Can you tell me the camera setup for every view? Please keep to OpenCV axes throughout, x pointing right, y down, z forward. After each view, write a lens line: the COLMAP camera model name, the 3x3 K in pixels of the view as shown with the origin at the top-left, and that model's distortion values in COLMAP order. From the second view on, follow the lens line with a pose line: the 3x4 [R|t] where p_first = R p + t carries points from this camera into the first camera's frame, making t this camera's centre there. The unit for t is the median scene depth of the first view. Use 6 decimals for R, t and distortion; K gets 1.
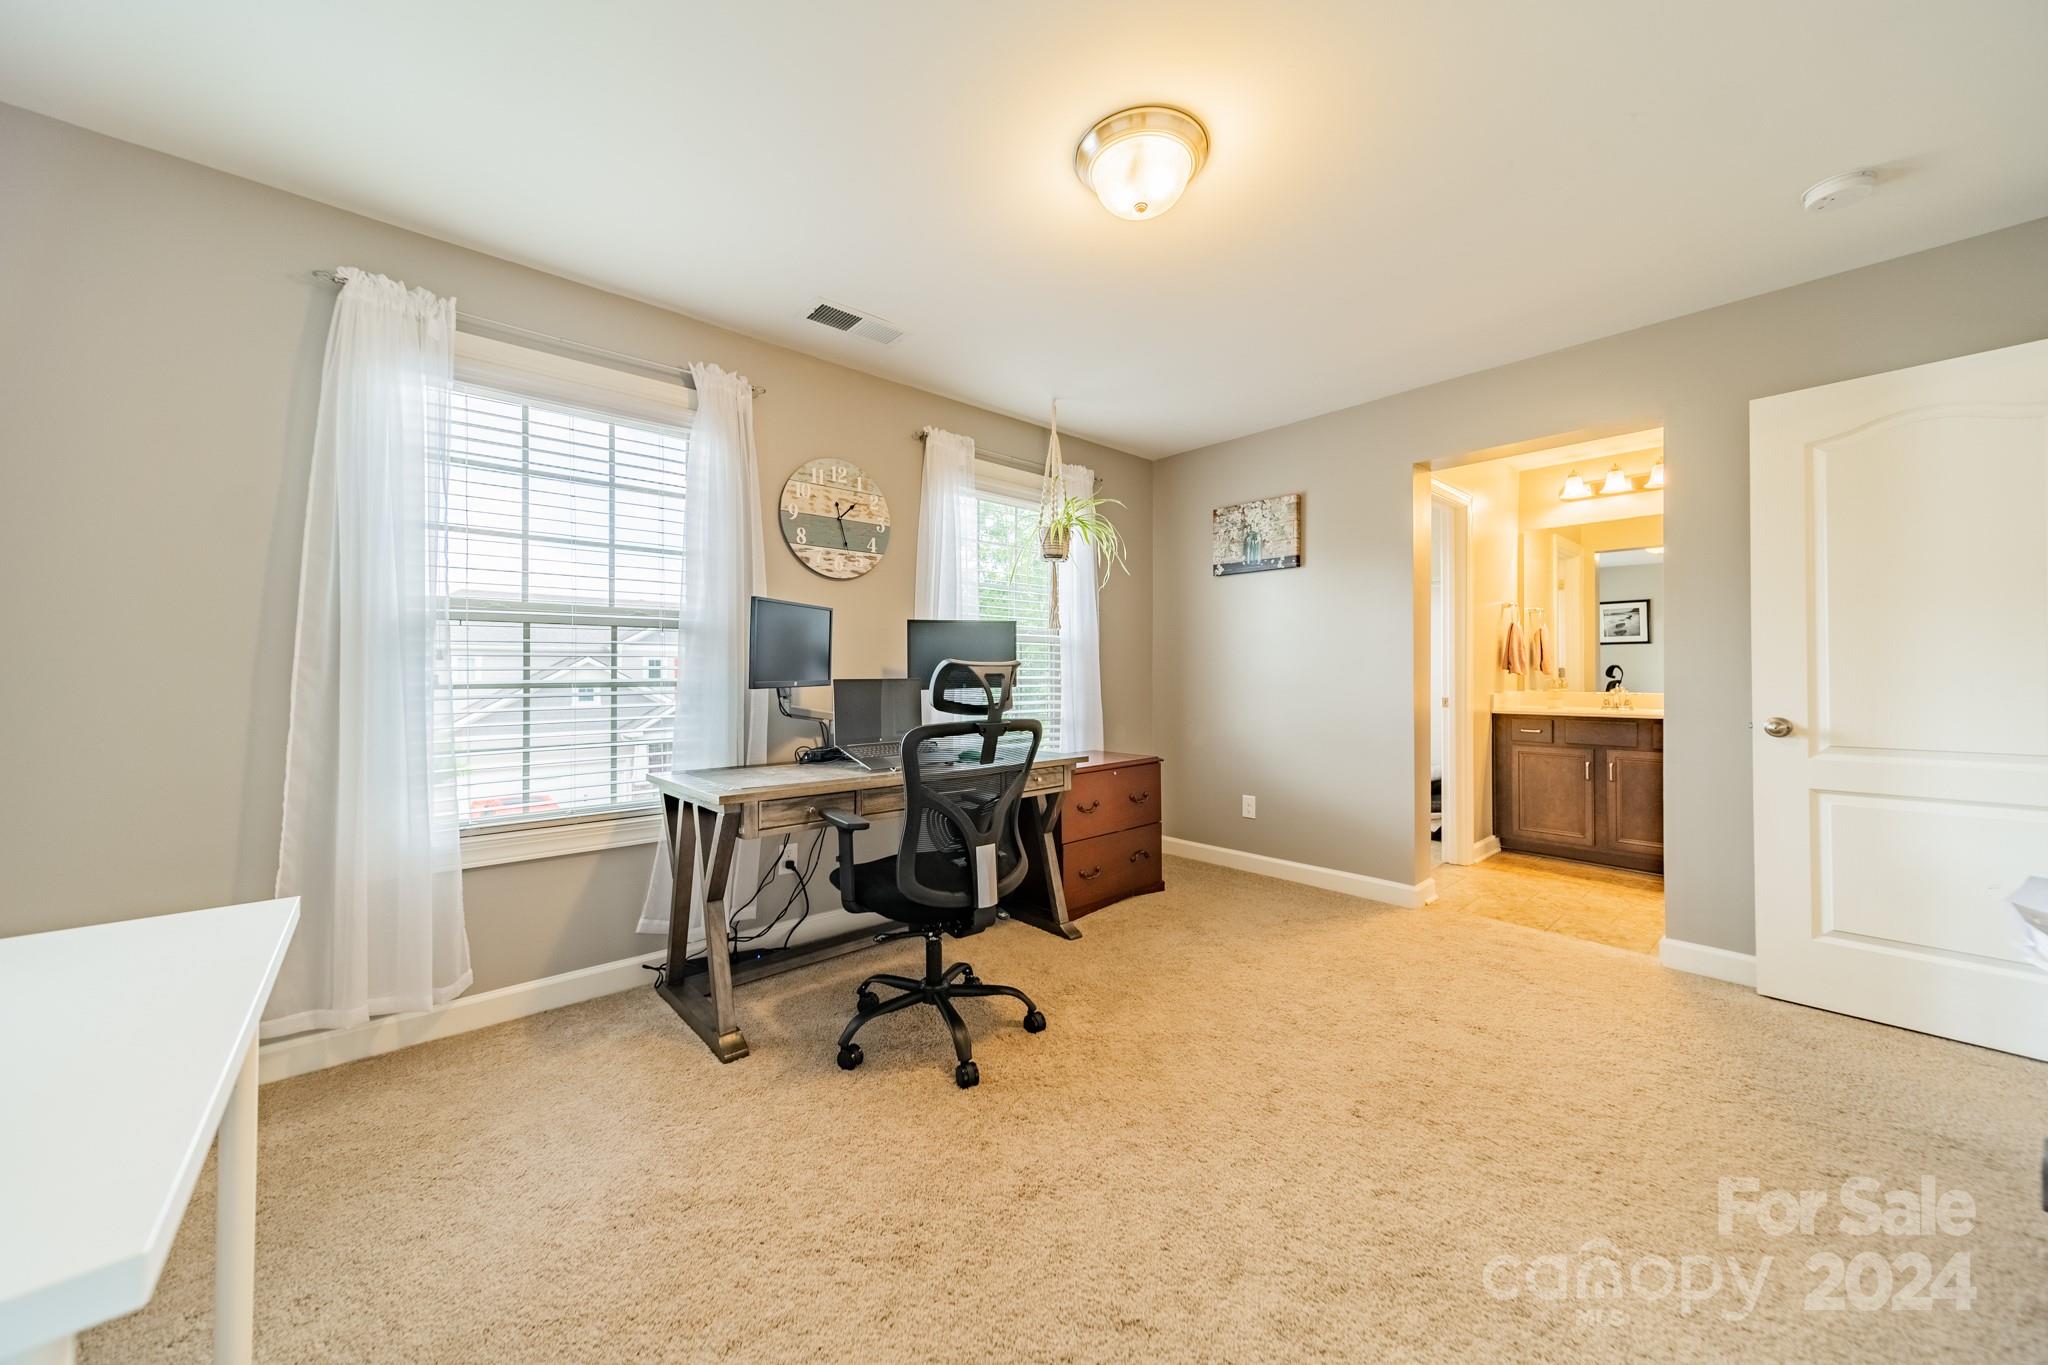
lens RADIAL K [[725.8, 0, 1025.9], [0, 725.8, 672.6], [0, 0, 1]] dist [0.009413, -0.000572]
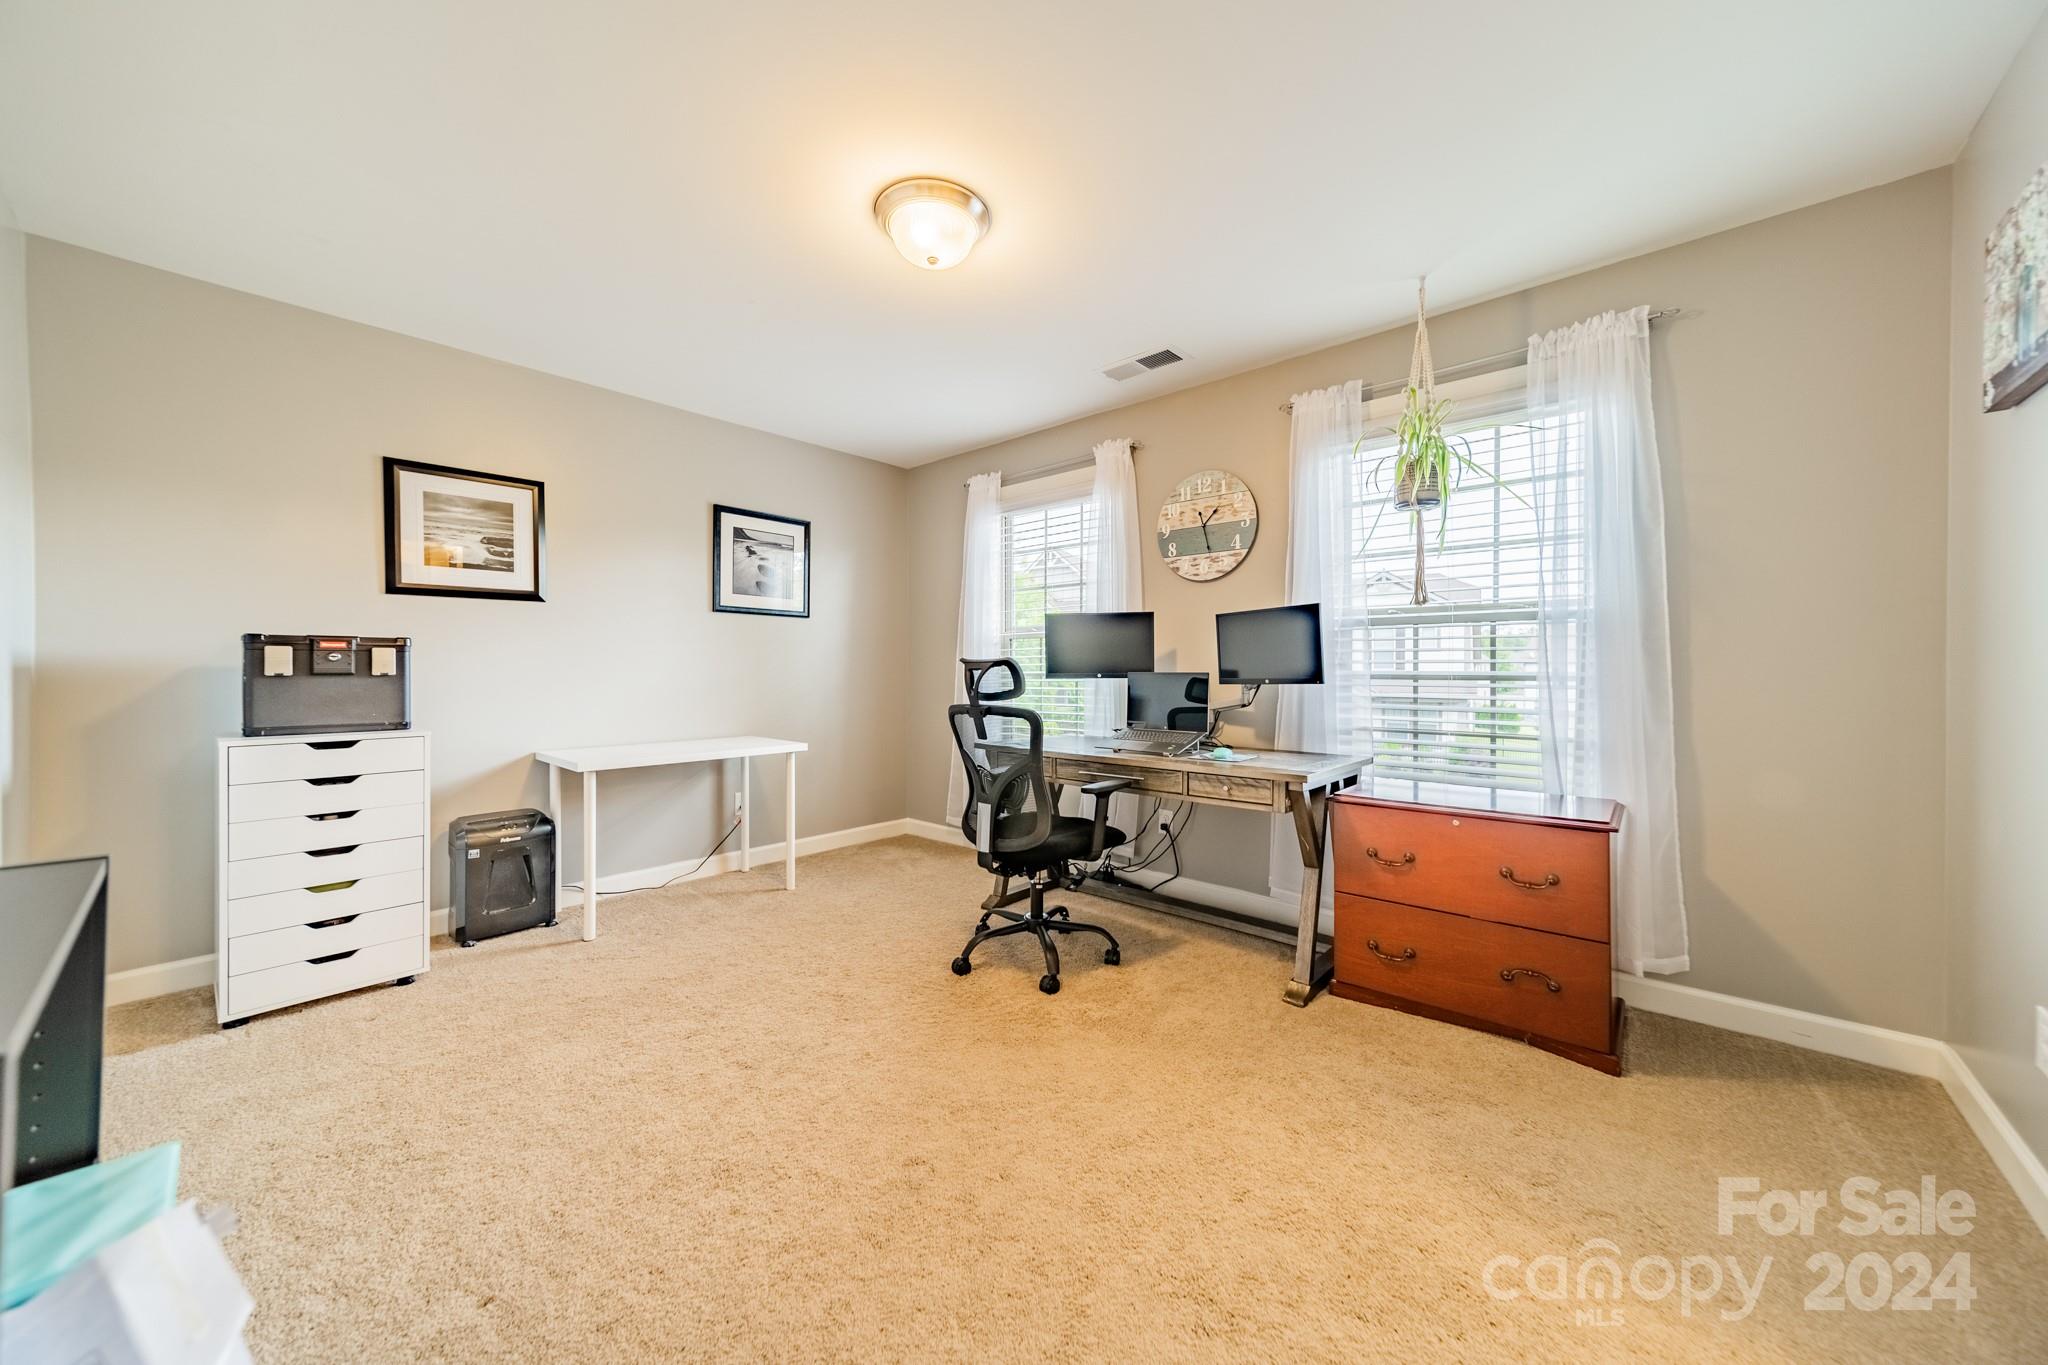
lens RADIAL K [[725.8, 0, 1025.9], [0, 725.8, 672.6], [0, 0, 1]] dist [0.009413, -0.000572]
pose [[0.112660, 0.007722, -0.993604, 0.794721], [0.002652, 0.999964, 0.008073, -0.001006], [0.993630, -0.003545, 0.112636, 0.609079]]
